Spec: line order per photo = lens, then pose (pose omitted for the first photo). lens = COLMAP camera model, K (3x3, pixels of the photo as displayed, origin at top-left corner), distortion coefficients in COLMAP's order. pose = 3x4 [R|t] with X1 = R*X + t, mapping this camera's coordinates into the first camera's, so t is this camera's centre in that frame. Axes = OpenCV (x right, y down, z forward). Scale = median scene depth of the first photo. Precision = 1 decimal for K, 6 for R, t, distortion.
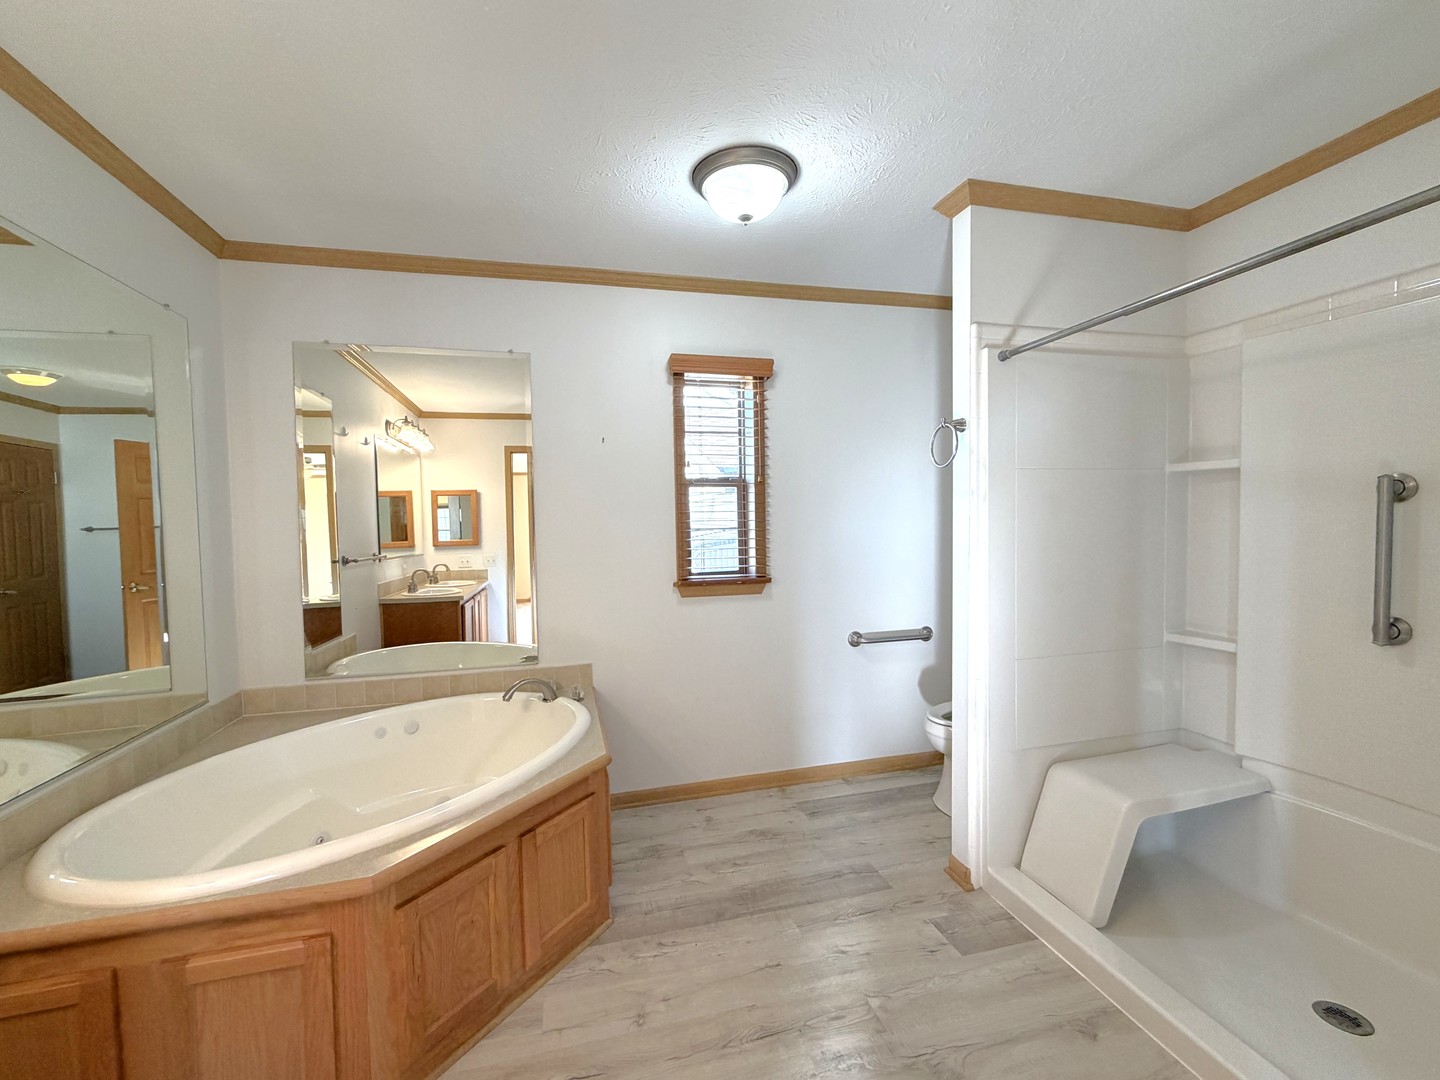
lens RADIAL K [[622.9, 0, 724.4], [0, 622.9, 542.7], [0, 0, 1]] dist [0.003740, -0.000722]
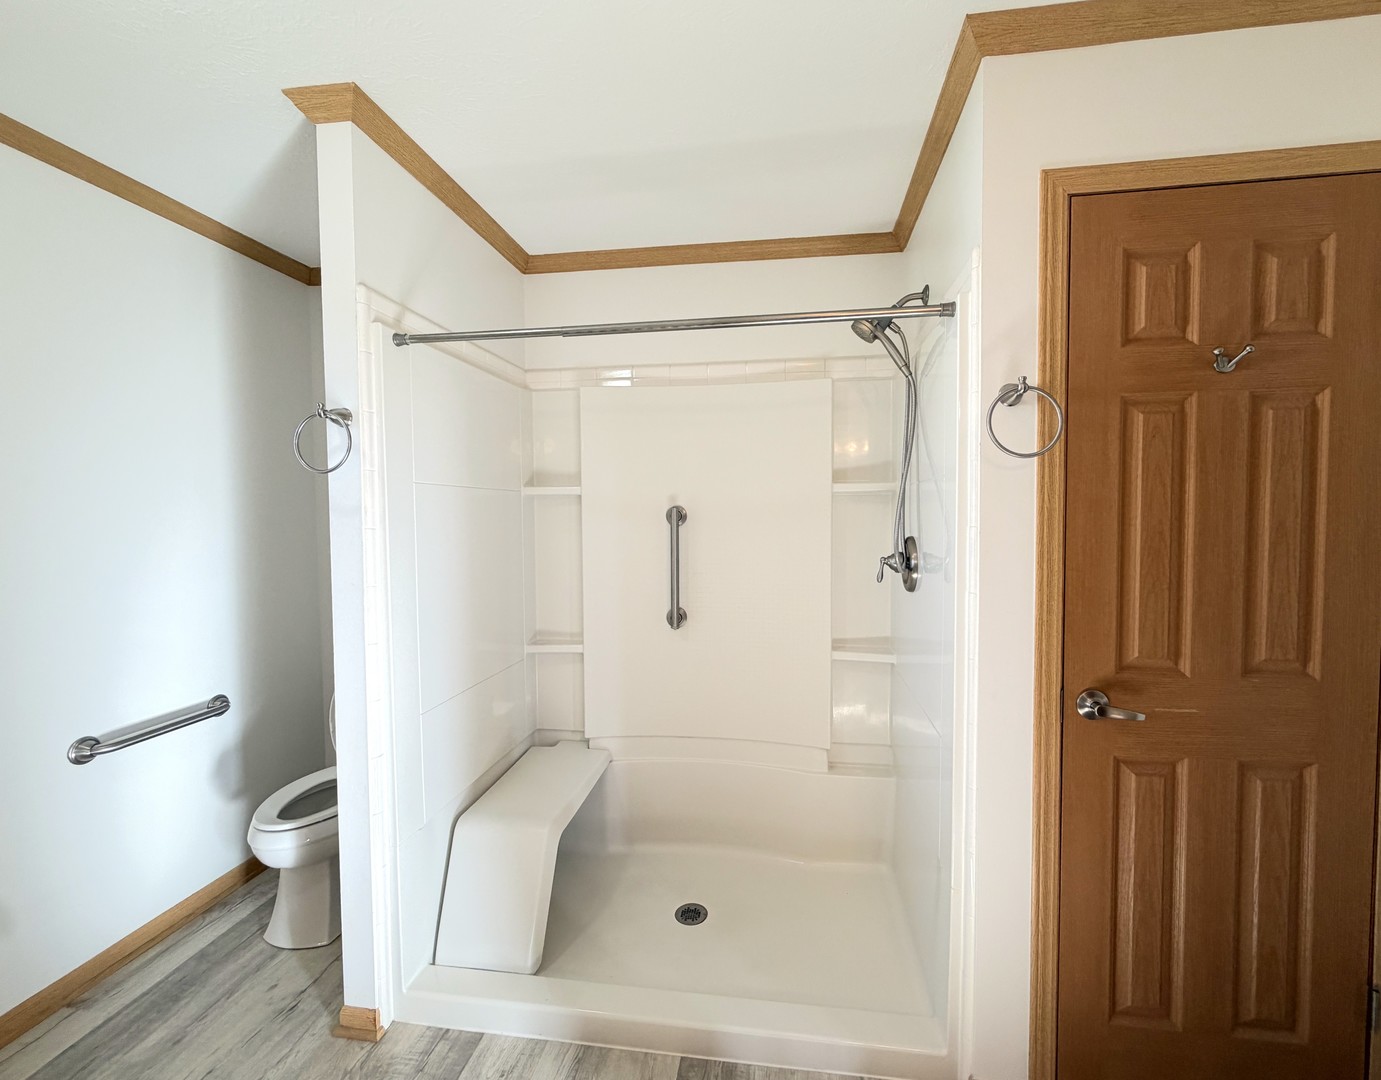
lens RADIAL K [[578.8, 0, 696.9], [0, 578.8, 540.0], [0, 0, 1]] dist [-0.000646, -0.000116]
pose [[0.384672, -0.025758, 0.922694, -0.090560], [0.038497, 0.999189, 0.011844, -0.037588], [-0.922250, 0.030965, 0.385352, 0.366039]]
